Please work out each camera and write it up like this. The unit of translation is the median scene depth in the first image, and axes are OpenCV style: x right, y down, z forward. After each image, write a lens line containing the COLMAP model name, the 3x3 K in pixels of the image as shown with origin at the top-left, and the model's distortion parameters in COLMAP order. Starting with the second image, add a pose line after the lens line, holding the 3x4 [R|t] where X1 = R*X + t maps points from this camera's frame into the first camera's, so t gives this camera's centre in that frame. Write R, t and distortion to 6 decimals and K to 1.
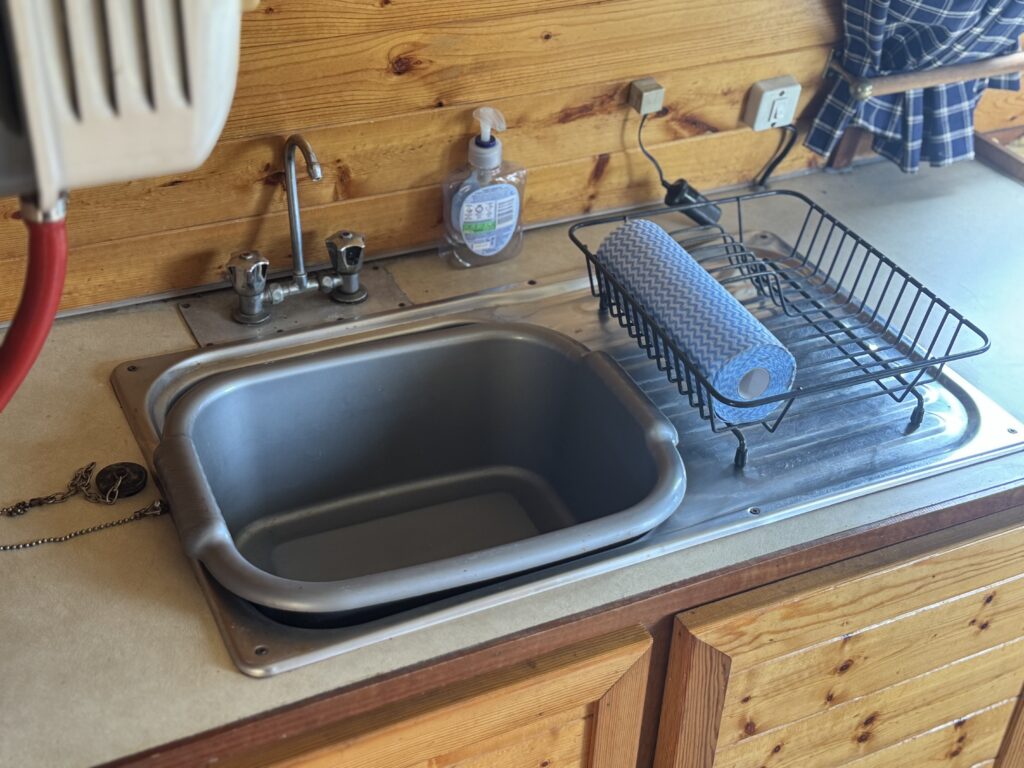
lens RADIAL K [[1437.4, 0, 504.8], [0, 1437.4, 384.3], [0, 0, 1]] dist [0.106912, 0.000000]
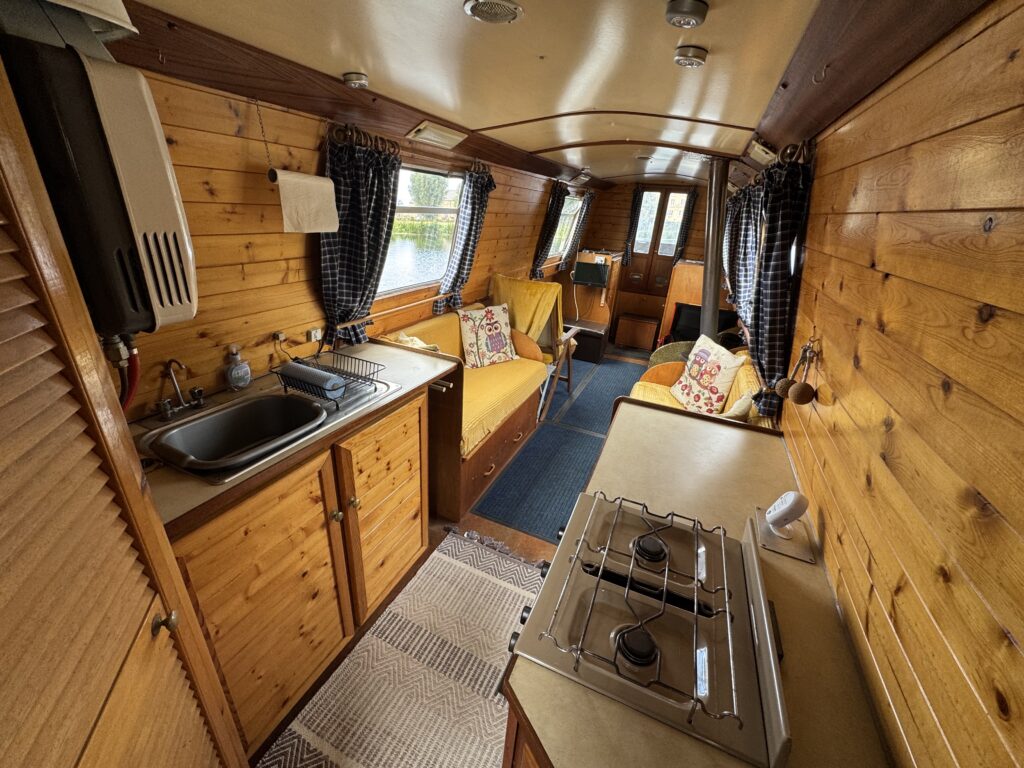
lens RADIAL K [[406.8, 0, 519.1], [0, 406.8, 377.7], [0, 0, 1]] dist [-0.002045, 0.000343]
pose [[0.757355, -0.251025, 0.602827, -0.096760], [0.336942, 0.940999, -0.031470, 0.148938], [-0.559360, 0.226951, 0.797251, -0.176946]]
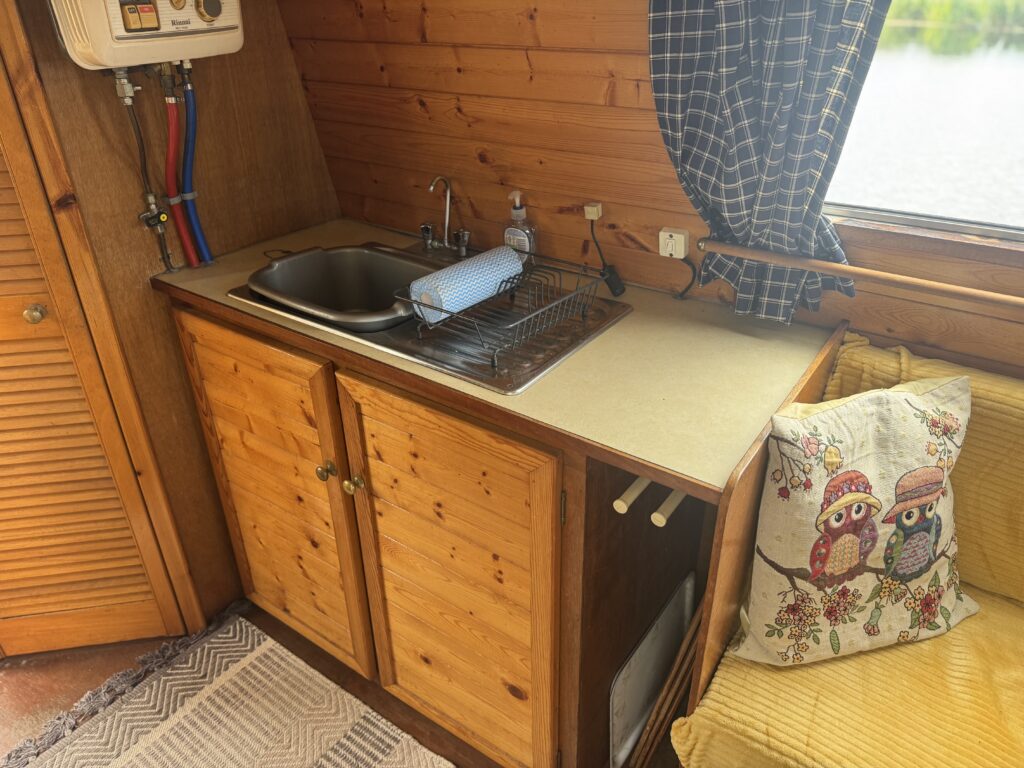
lens RADIAL K [[757.7, 0, 504.8], [0, 757.7, 388.7], [0, 0, 1]] dist [0.033821, -0.034276]
pose [[0.462417, 0.384896, -0.798765, 0.928188], [-0.465517, 0.872107, 0.150742, -0.089329], [0.754629, 0.302133, 0.582453, 0.389639]]
